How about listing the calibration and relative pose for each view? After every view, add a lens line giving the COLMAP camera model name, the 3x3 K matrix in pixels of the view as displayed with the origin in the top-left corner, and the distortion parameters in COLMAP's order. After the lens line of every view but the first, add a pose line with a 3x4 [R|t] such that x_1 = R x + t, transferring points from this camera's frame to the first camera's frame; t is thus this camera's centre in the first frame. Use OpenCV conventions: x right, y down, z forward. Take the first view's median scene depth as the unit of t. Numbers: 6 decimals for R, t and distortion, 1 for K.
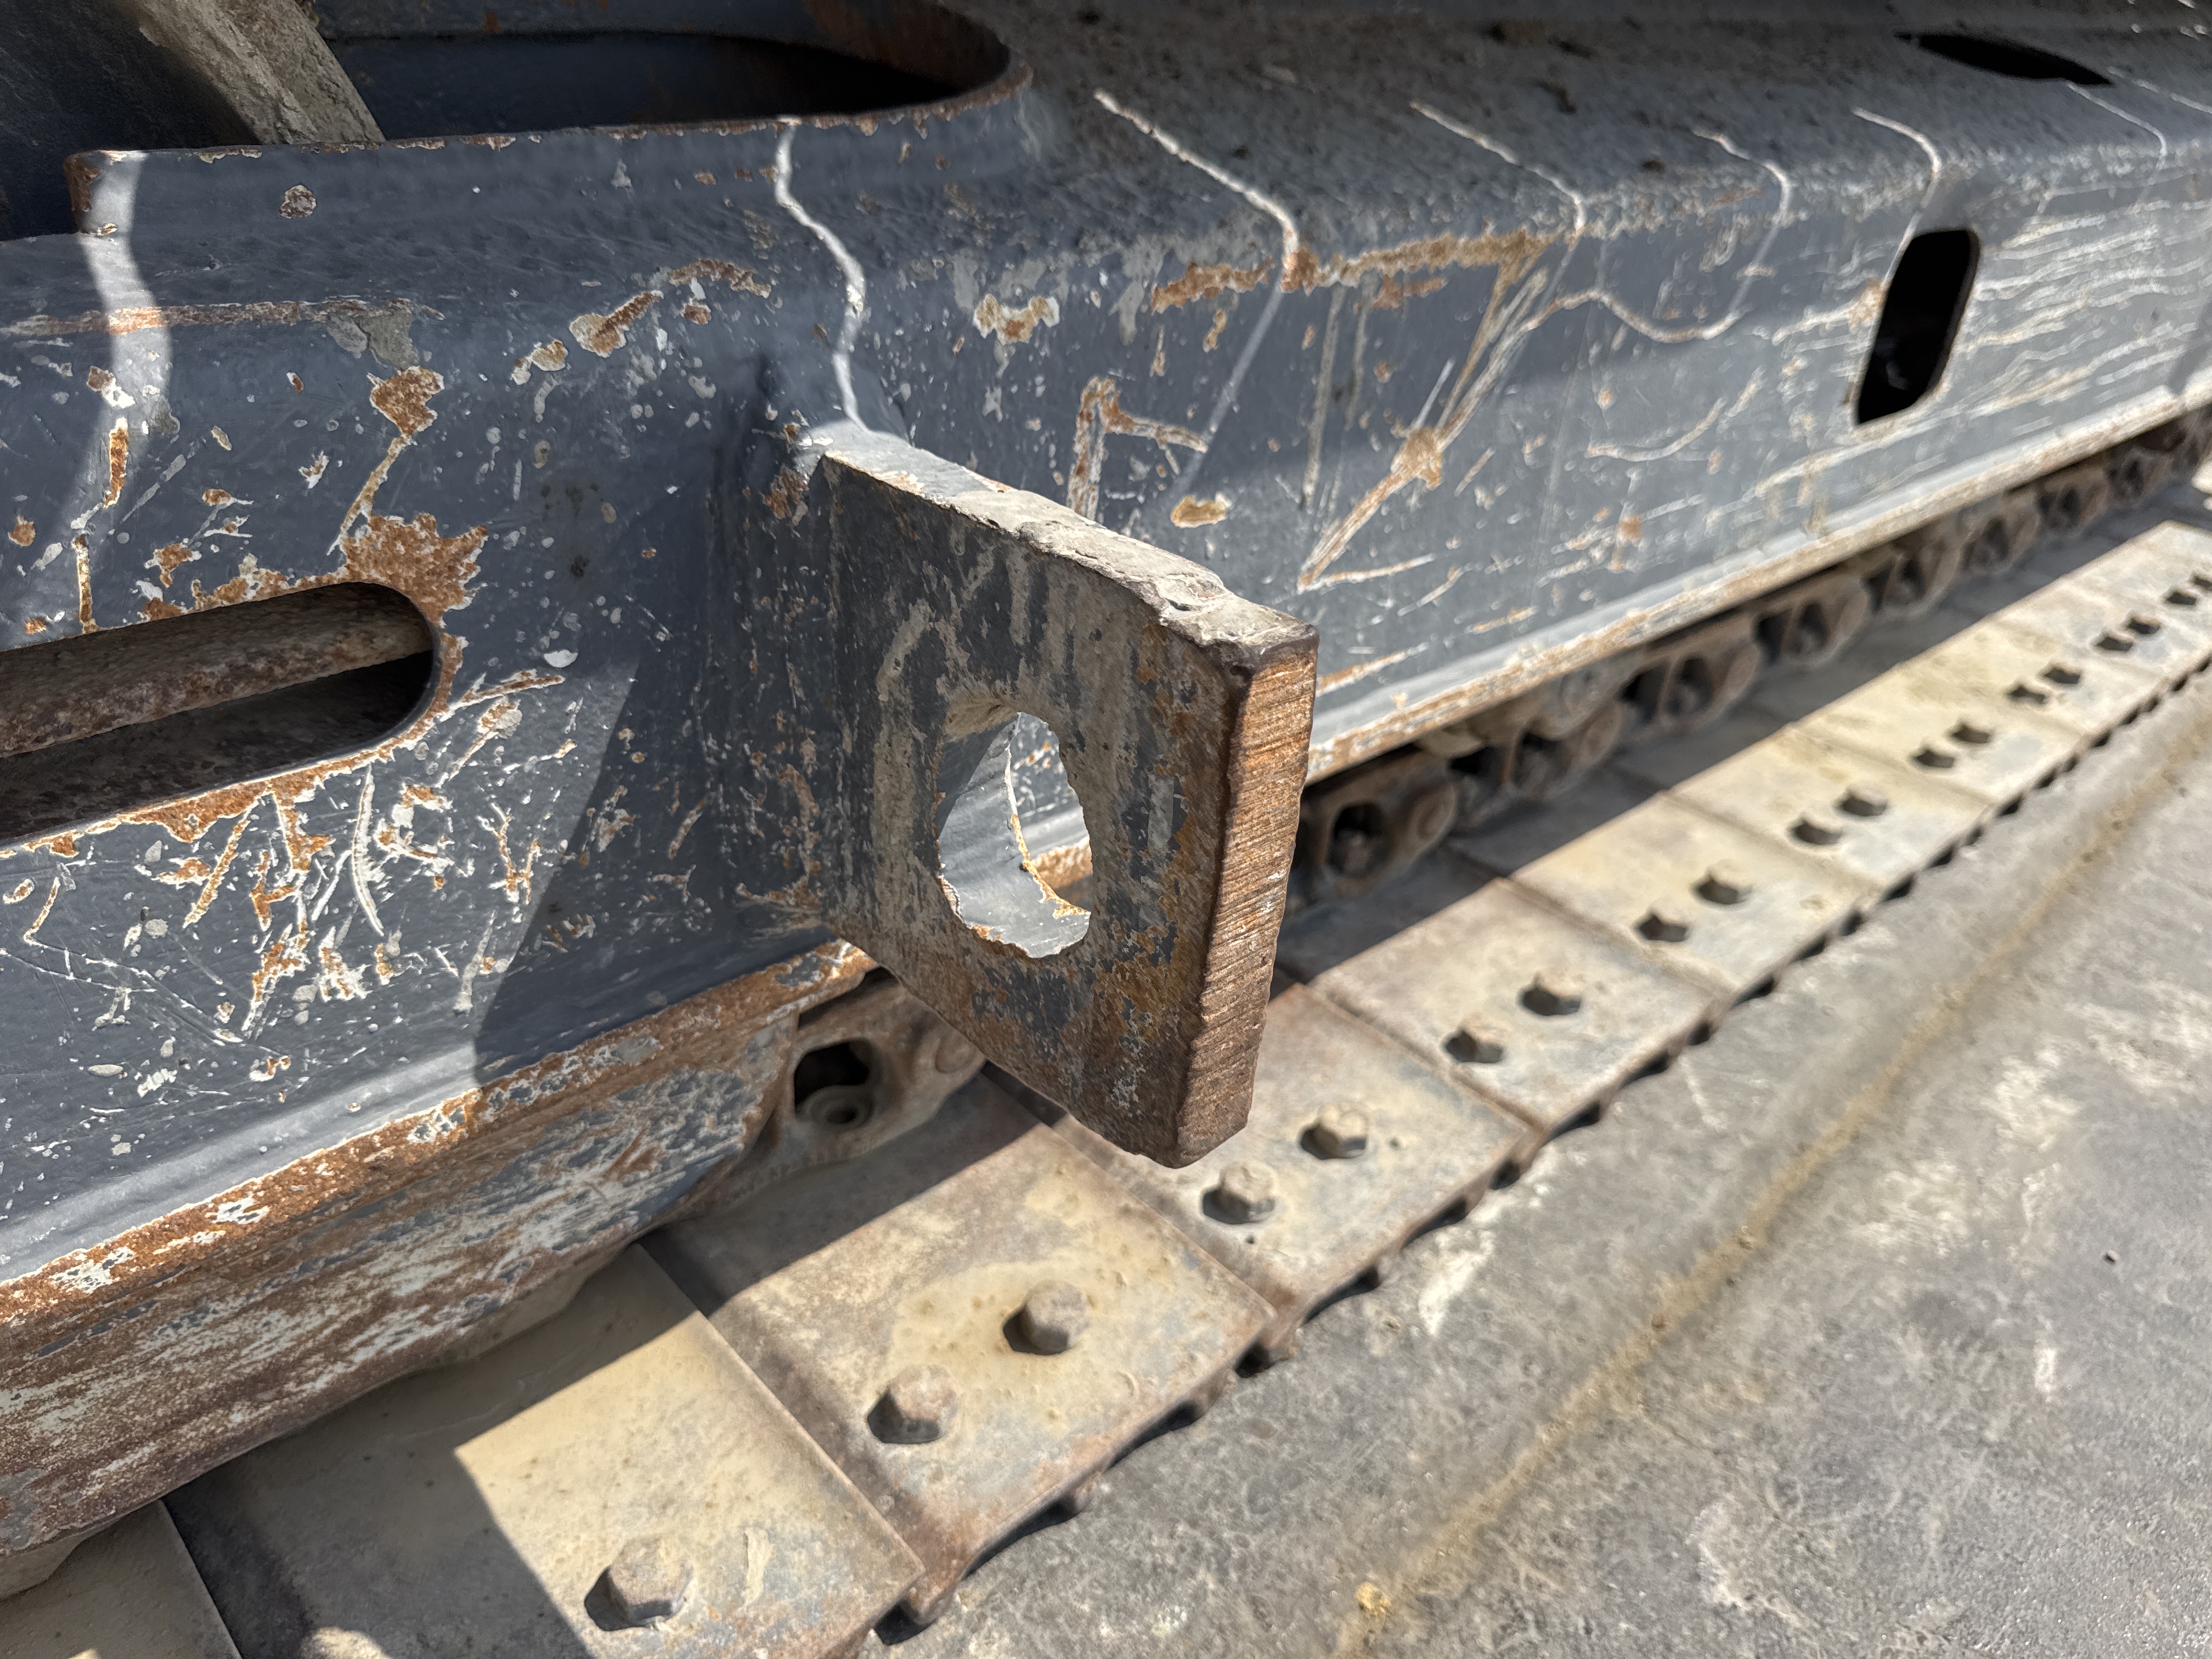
lens RADIAL K [[1661.1, 0, 1099.7], [0, 1661.1, 825.1], [0, 0, 1]] dist [0.027945, -0.067765]
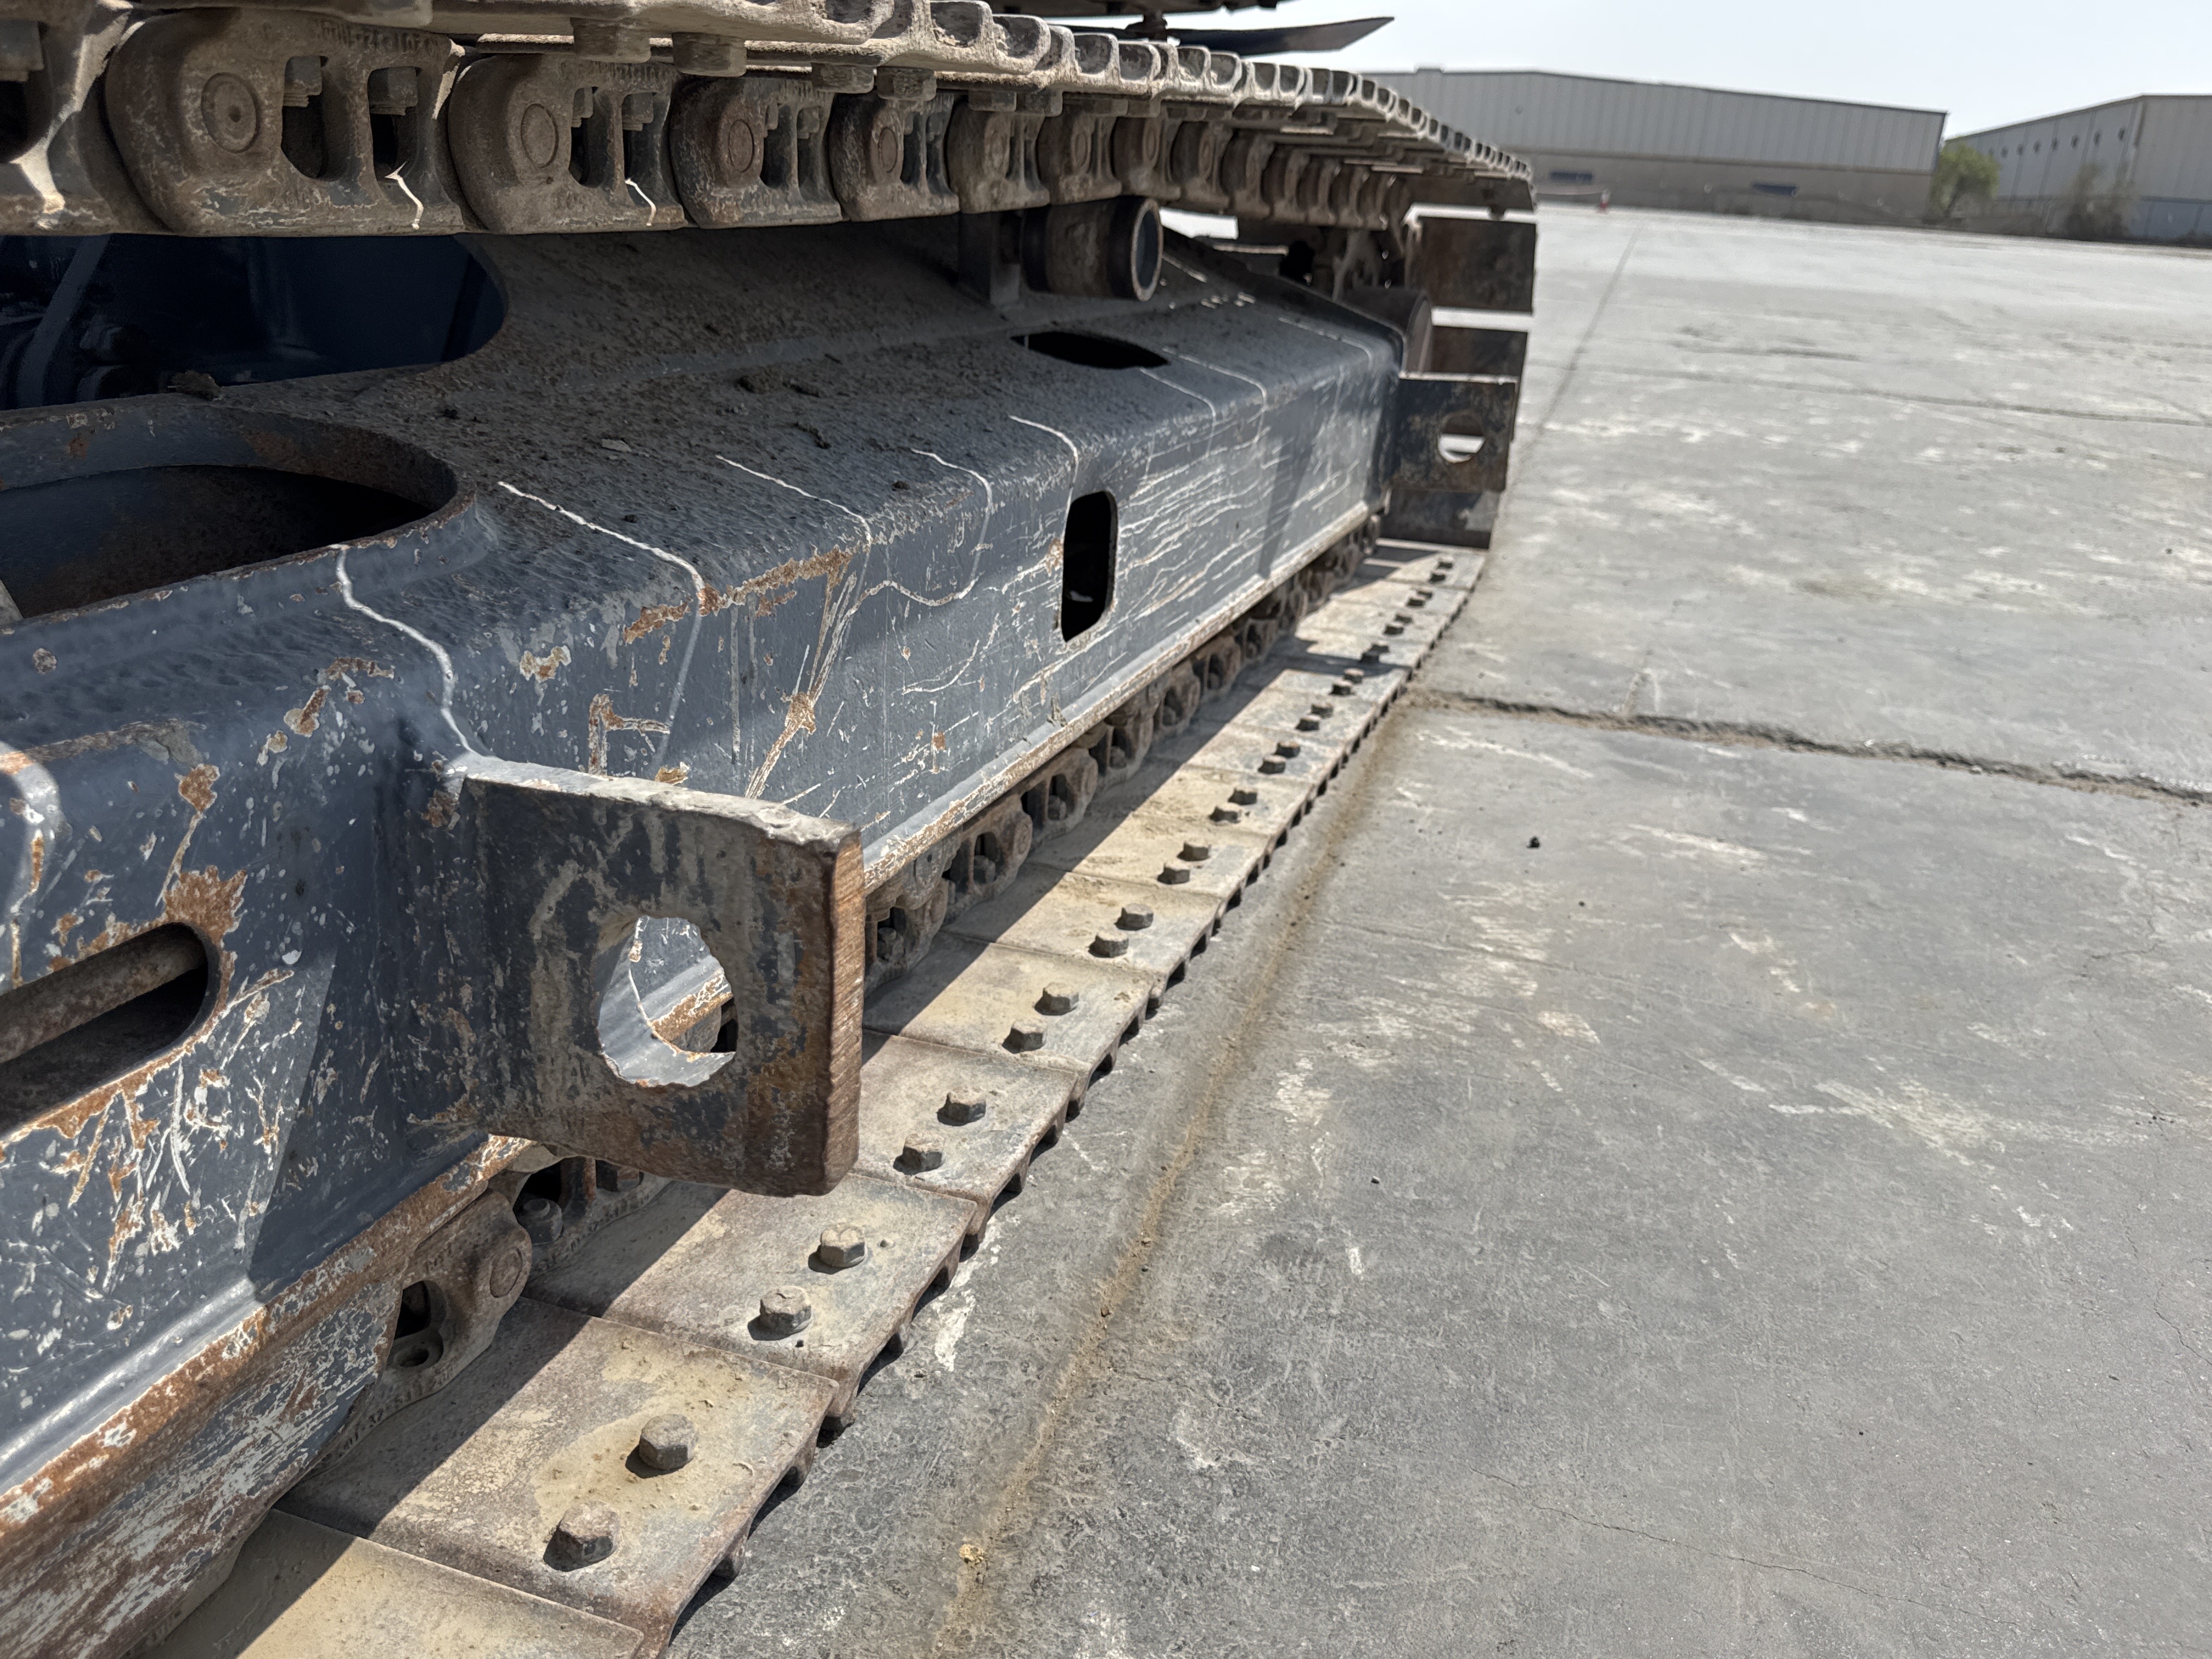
lens RADIAL K [[1738.9, 0, 1094.1], [0, 1738.9, 825.2], [0, 0, 1]] dist [0.049255, -0.005371]
pose [[0.887251, -0.181820, 0.423942, -0.238125], [0.241091, 0.966308, -0.090139, 0.058332], [-0.393269, 0.182184, 0.901193, -0.399864]]
